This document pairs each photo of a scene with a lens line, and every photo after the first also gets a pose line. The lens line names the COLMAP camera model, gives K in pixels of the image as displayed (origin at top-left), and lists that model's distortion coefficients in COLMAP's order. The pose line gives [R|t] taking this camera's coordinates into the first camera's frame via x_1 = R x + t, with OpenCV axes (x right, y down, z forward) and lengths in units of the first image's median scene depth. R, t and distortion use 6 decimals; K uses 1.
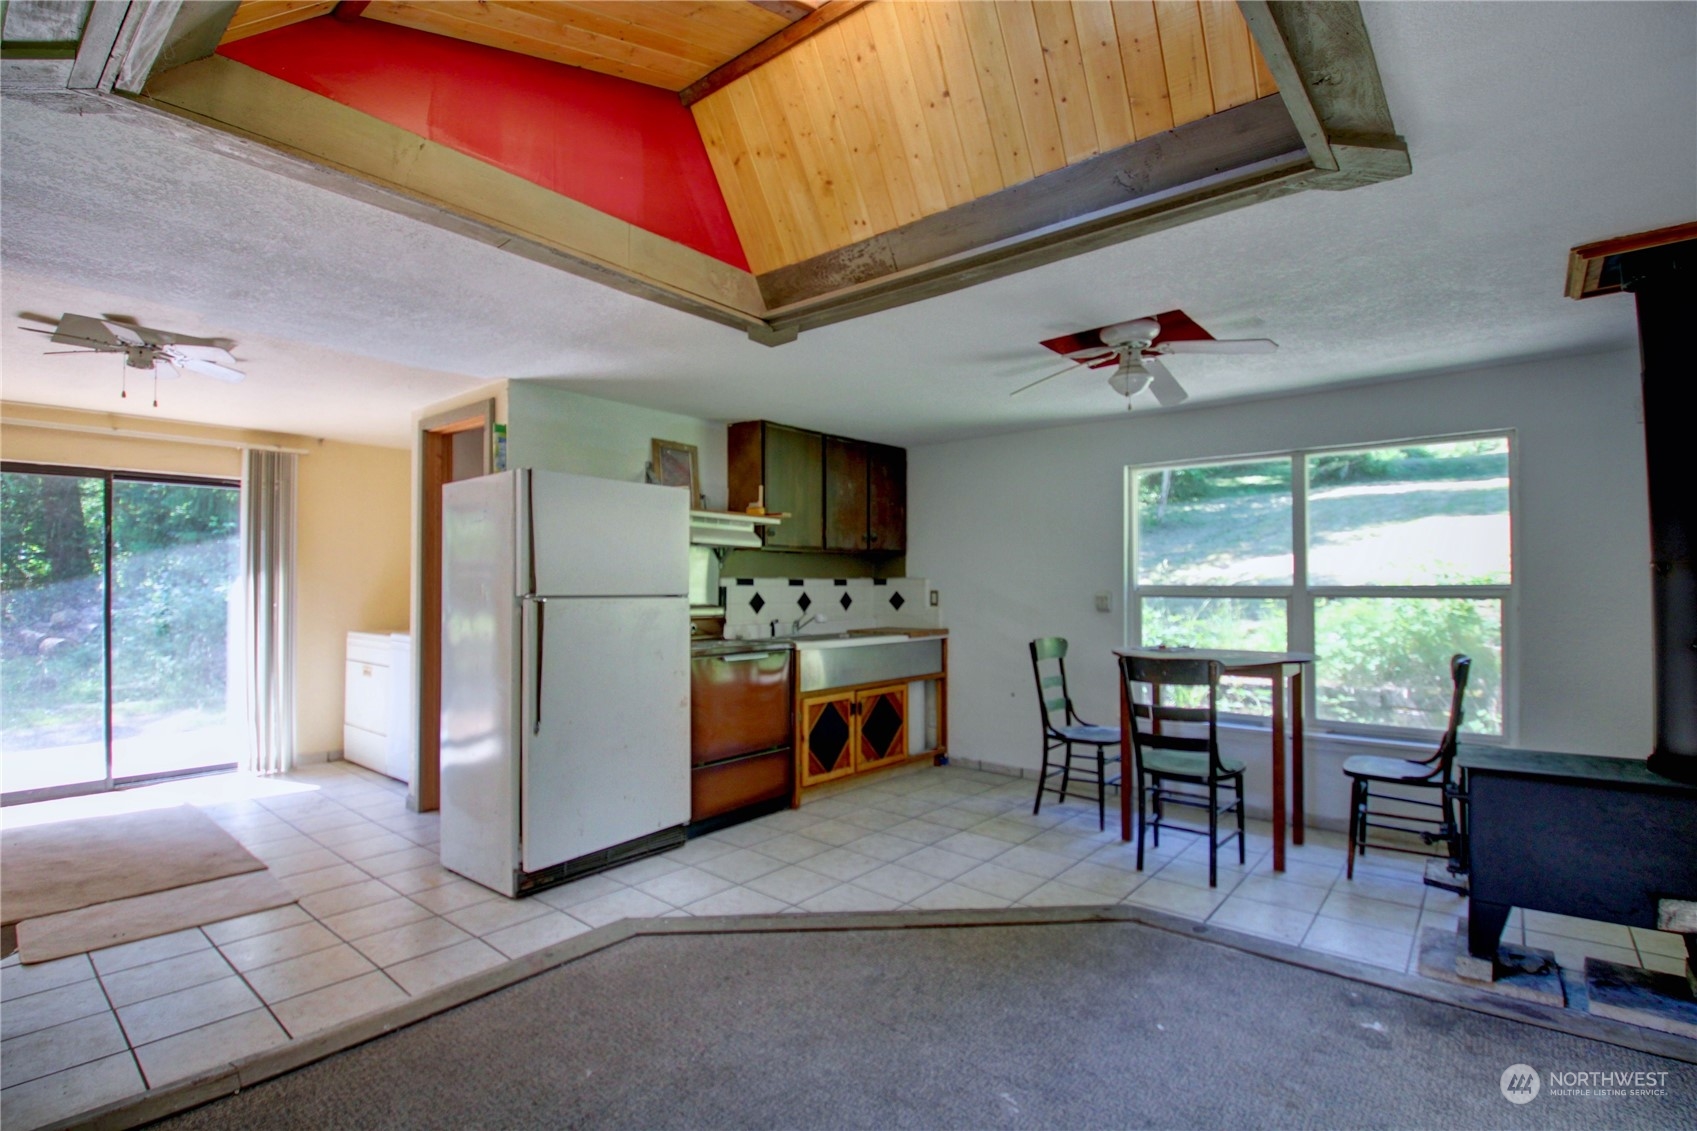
lens RADIAL K [[786.0, 0, 848.8], [0, 786.0, 576.2], [0, 0, 1]] dist [-0.011567, -0.002376]
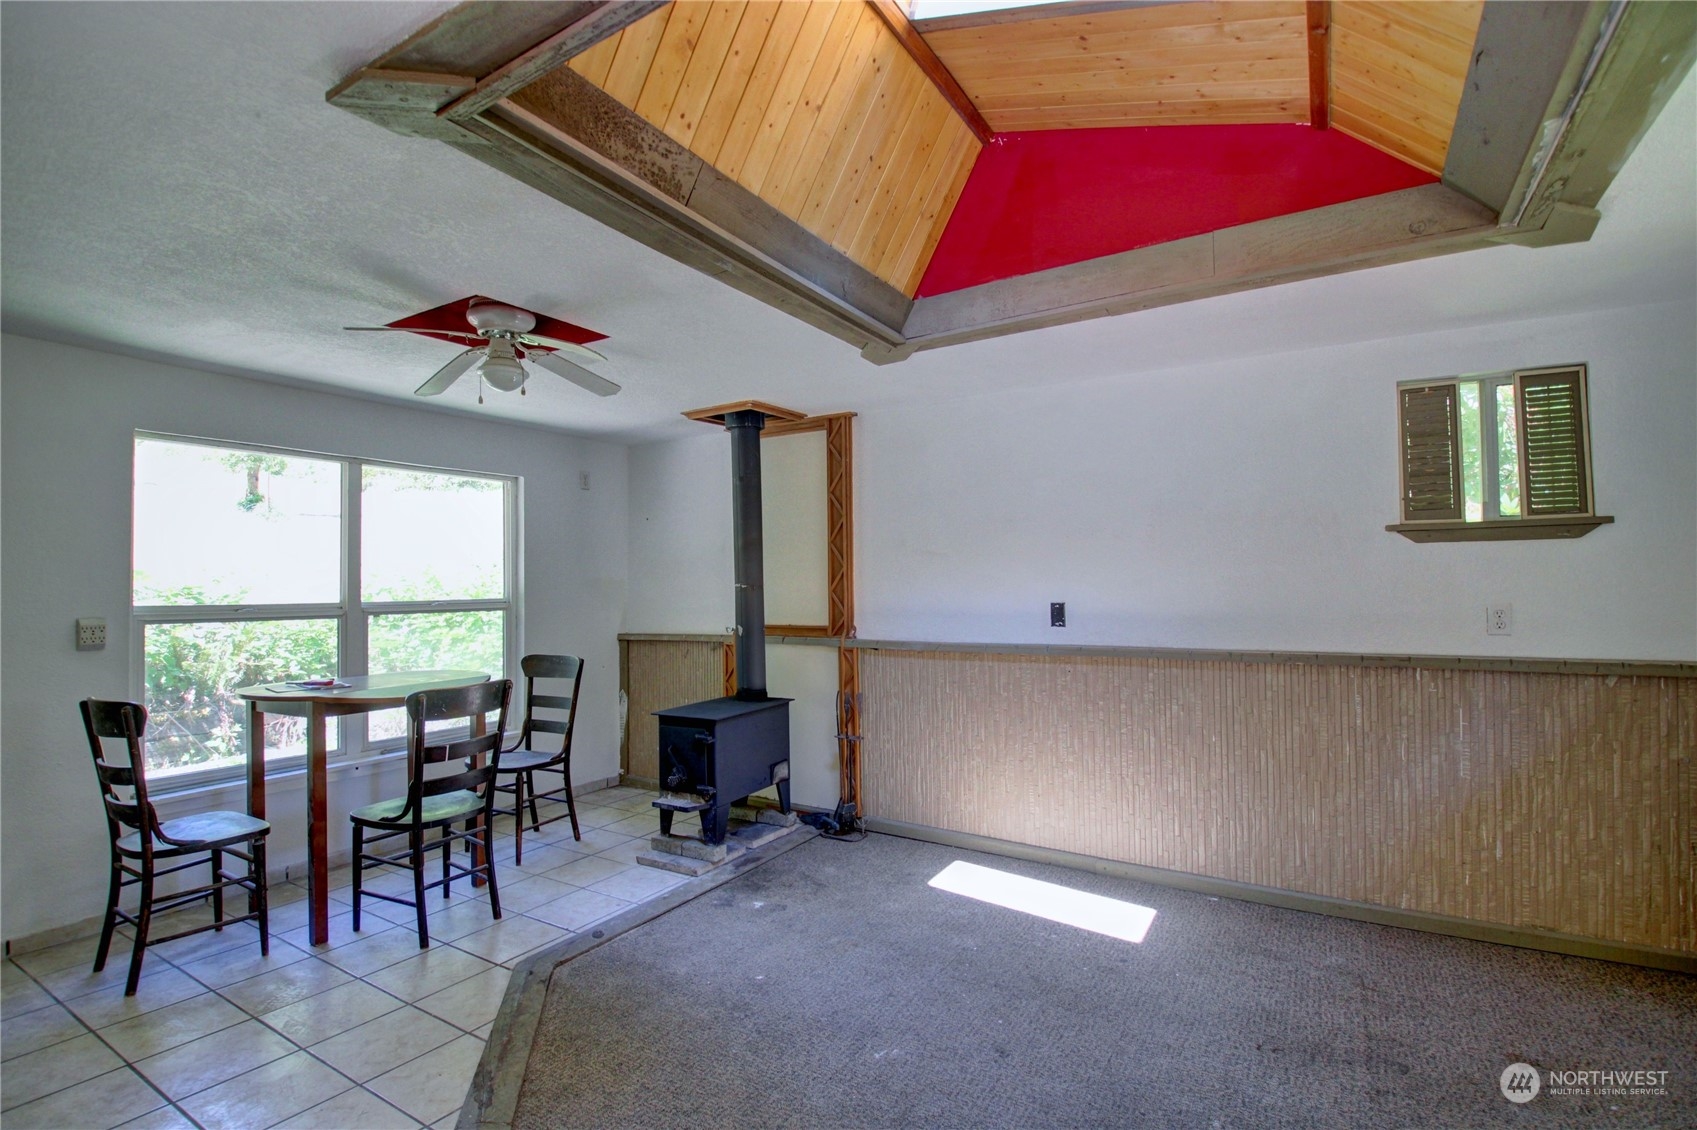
lens RADIAL K [[786.0, 0, 835.5], [0, 786.0, 571.2], [0, 0, 1]] dist [-0.011567, -0.002376]
pose [[-0.134683, 0.023953, 0.990599, -0.741476], [-0.002213, 0.999698, -0.024473, -0.006531], [-0.990886, -0.005488, -0.134589, 0.972522]]
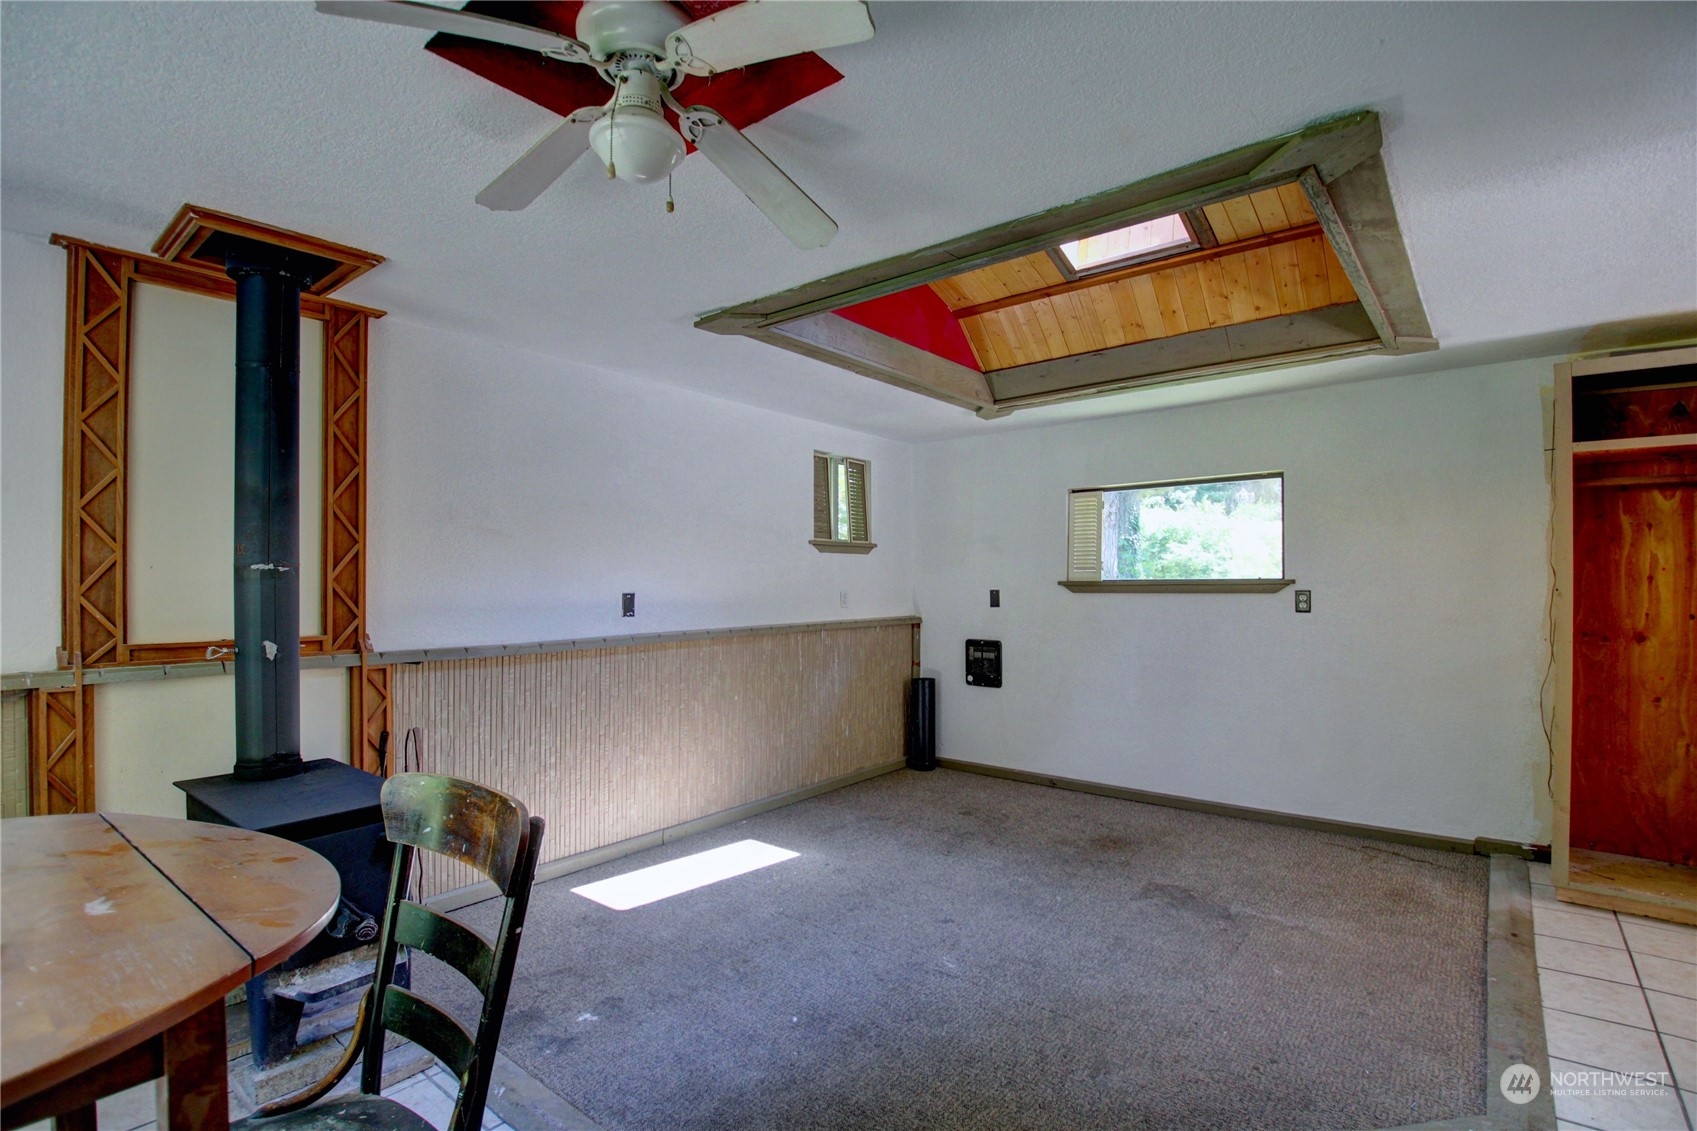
lens RADIAL K [[786.0, 0, 839.6], [0, 786.0, 571.2], [0, 0, 1]] dist [-0.011567, -0.002376]
pose [[-0.999974, 0.003700, -0.006209, 0.317930], [0.003854, 0.999680, -0.025018, 0.014095], [0.006114, -0.025042, -0.999668, 1.888219]]
